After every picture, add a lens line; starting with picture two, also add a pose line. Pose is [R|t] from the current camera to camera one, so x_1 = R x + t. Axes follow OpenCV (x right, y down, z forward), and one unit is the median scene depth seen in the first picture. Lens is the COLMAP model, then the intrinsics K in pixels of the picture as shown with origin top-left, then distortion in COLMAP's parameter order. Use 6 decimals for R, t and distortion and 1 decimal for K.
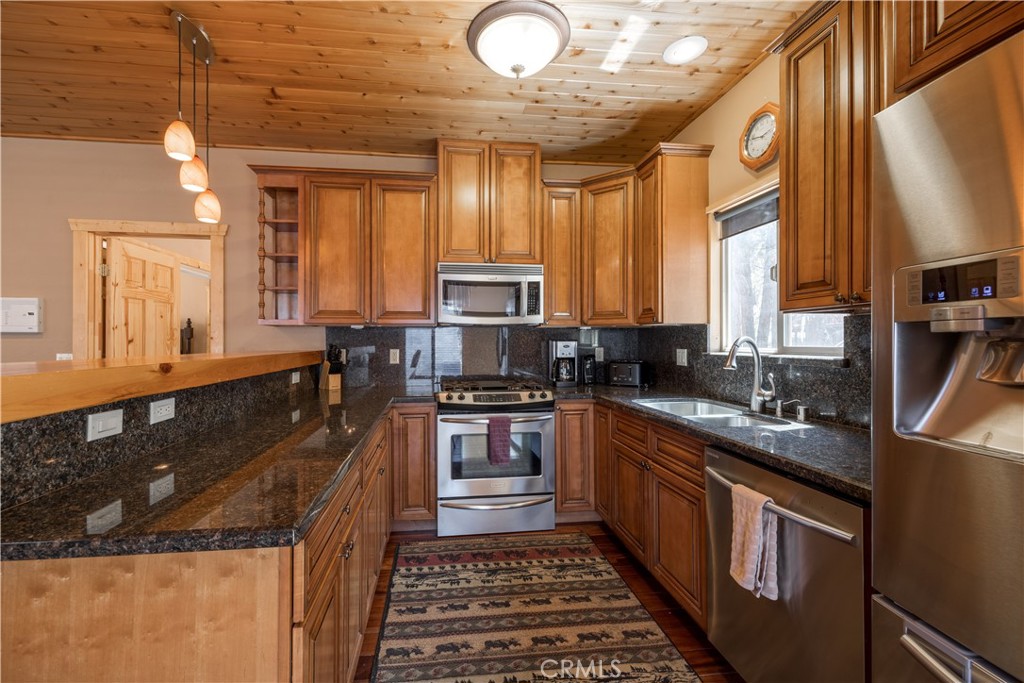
lens RADIAL K [[421.7, 0, 483.5], [0, 421.7, 338.6], [0, 0, 1]] dist [0.012746, 0.000106]
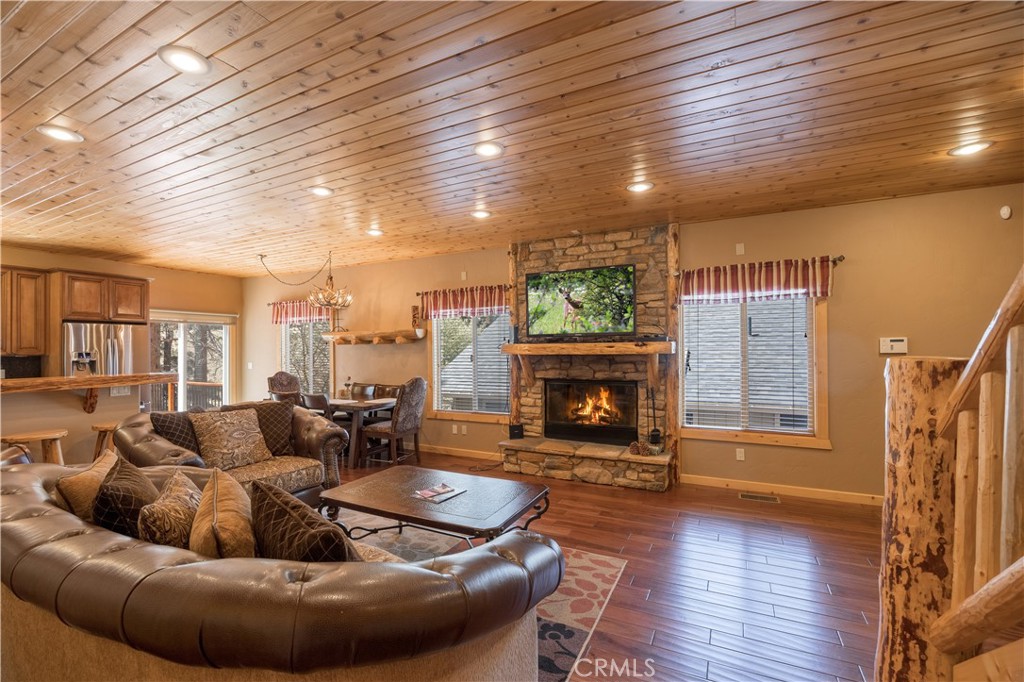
lens RADIAL K [[440.8, 0, 507.9], [0, 440.8, 342.8], [0, 0, 1]] dist [-0.016690, 0.000615]
pose [[-0.832312, 0.010929, 0.554199, -2.037539], [0.002052, 0.999860, -0.016636, -0.050105], [-0.554303, -0.012710, -0.832218, 0.742467]]
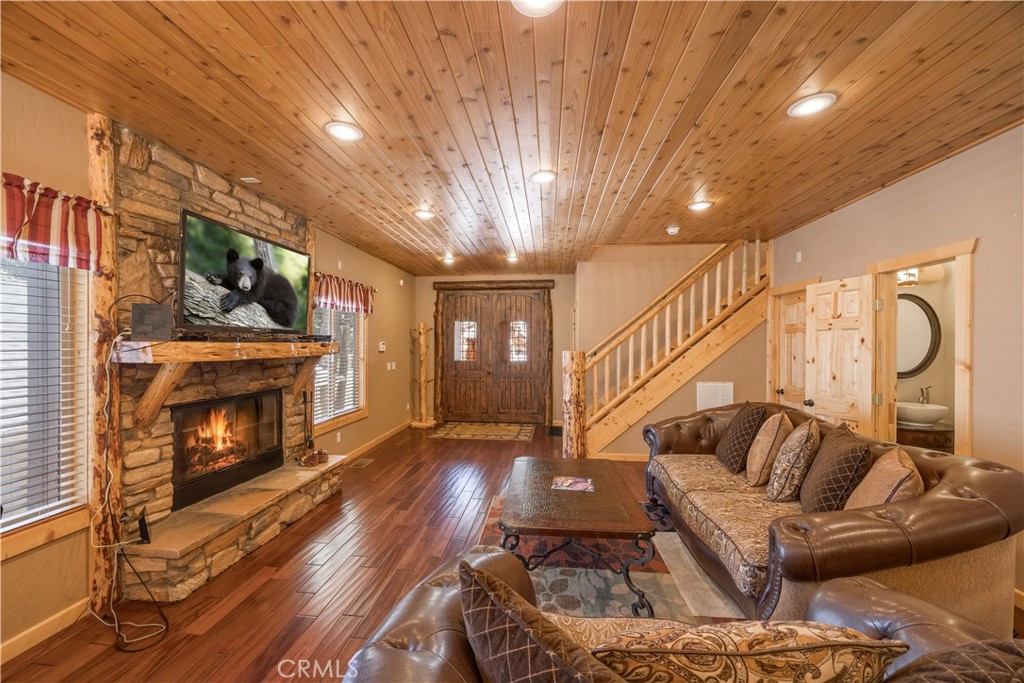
lens RADIAL K [[391.8, 0, 512.0], [0, 391.8, 341.5], [0, 0, 1]] dist [0.001770, 0.000075]
pose [[-0.209849, -0.010262, -0.977680, -0.627934], [0.003159, 0.999933, -0.011173, -0.062628], [0.977729, -0.005433, -0.209803, 0.156188]]
